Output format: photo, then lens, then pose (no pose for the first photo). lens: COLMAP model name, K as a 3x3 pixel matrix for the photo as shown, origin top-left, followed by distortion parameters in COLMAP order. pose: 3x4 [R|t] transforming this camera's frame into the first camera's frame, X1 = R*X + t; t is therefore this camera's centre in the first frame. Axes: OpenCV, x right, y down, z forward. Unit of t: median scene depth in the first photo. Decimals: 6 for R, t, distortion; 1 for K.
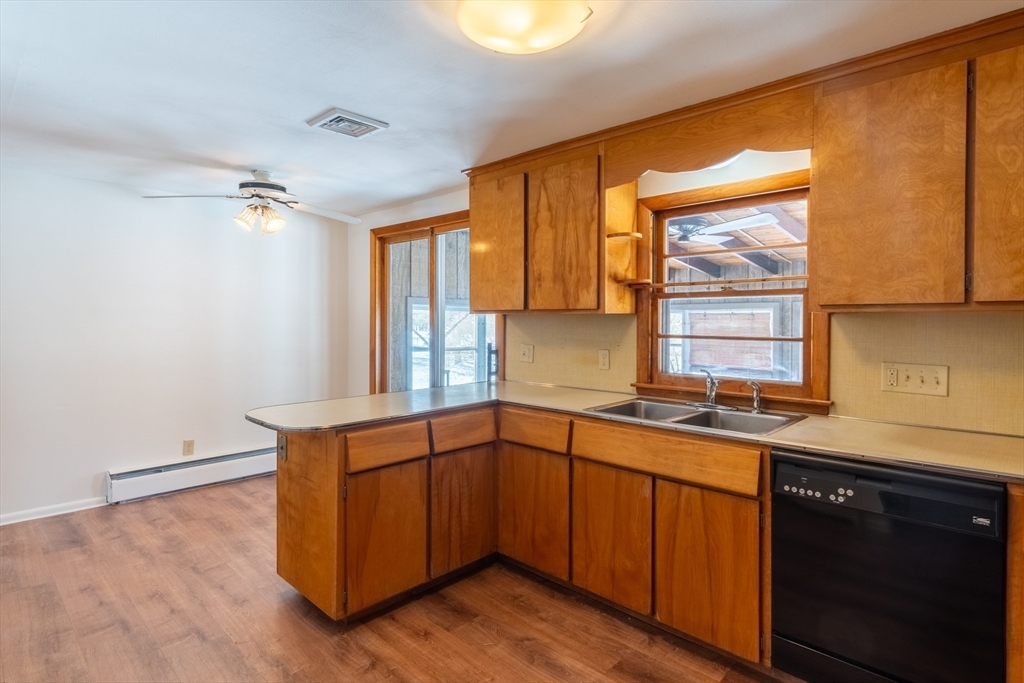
lens RADIAL K [[554.2, 0, 520.2], [0, 554.2, 323.7], [0, 0, 1]] dist [0.004570, 0.004029]
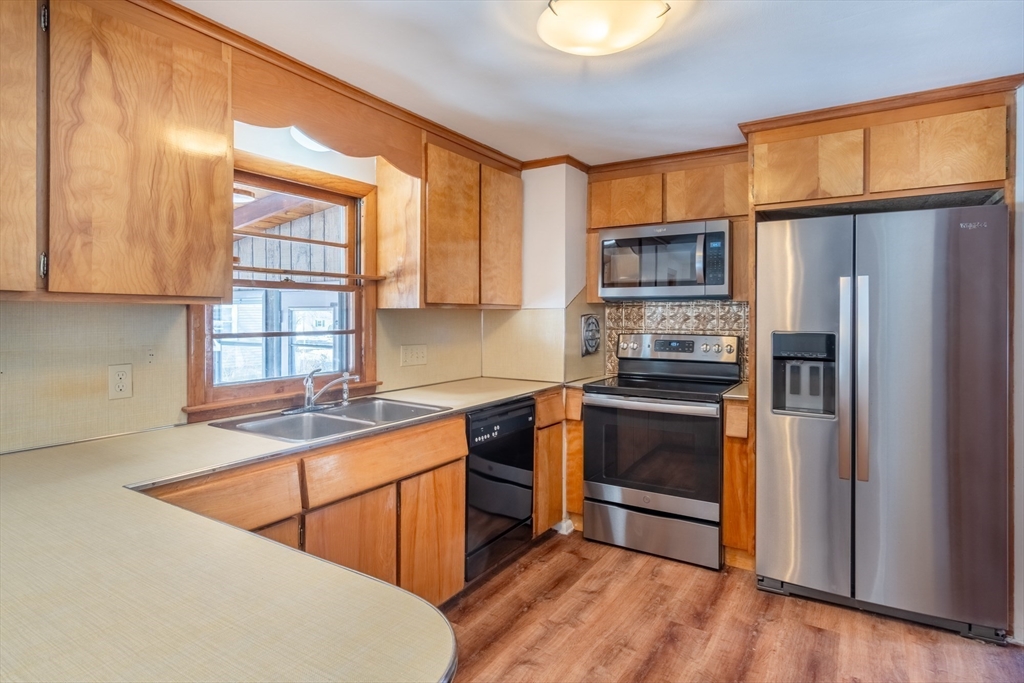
lens RADIAL K [[554.2, 0, 504.9], [0, 554.2, 316.3], [0, 0, 1]] dist [0.004570, 0.004029]
pose [[-0.191341, -0.005243, 0.981510, -0.519406], [0.004259, 0.999972, 0.006171, -0.006196], [-0.981514, 0.005361, -0.191313, 0.730091]]
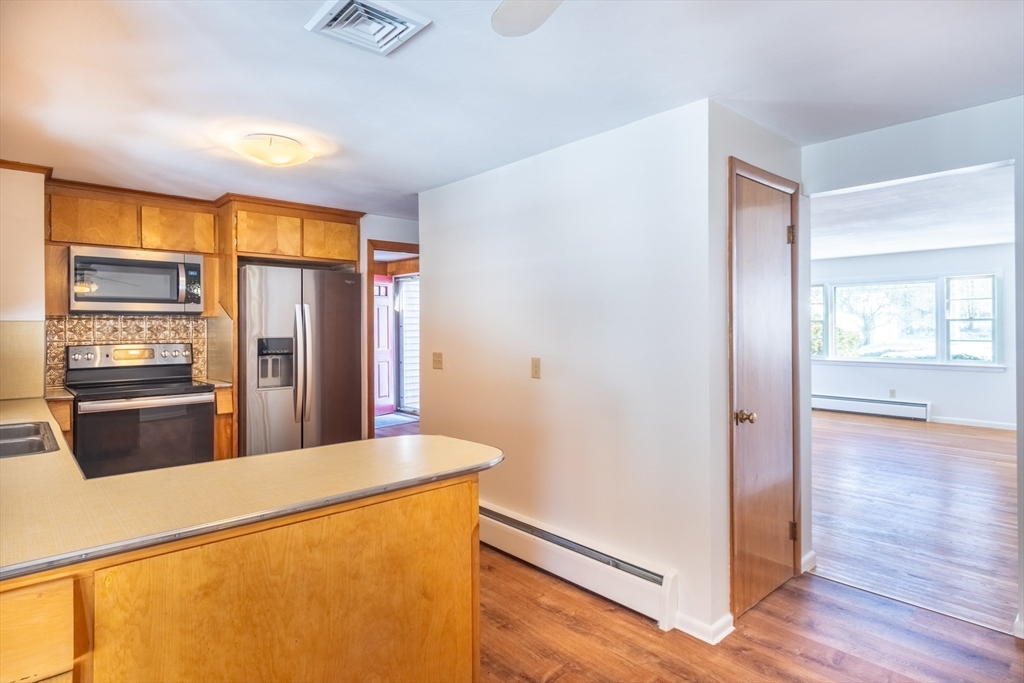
lens RADIAL K [[554.2, 0, 515.6], [0, 554.2, 324.5], [0, 0, 1]] dist [0.004570, 0.004029]
pose [[-0.997995, 0.000213, 0.063298, -0.453219], [0.000529, 0.999987, 0.004979, -0.012567], [-0.063296, 0.005002, -0.997982, 1.408687]]
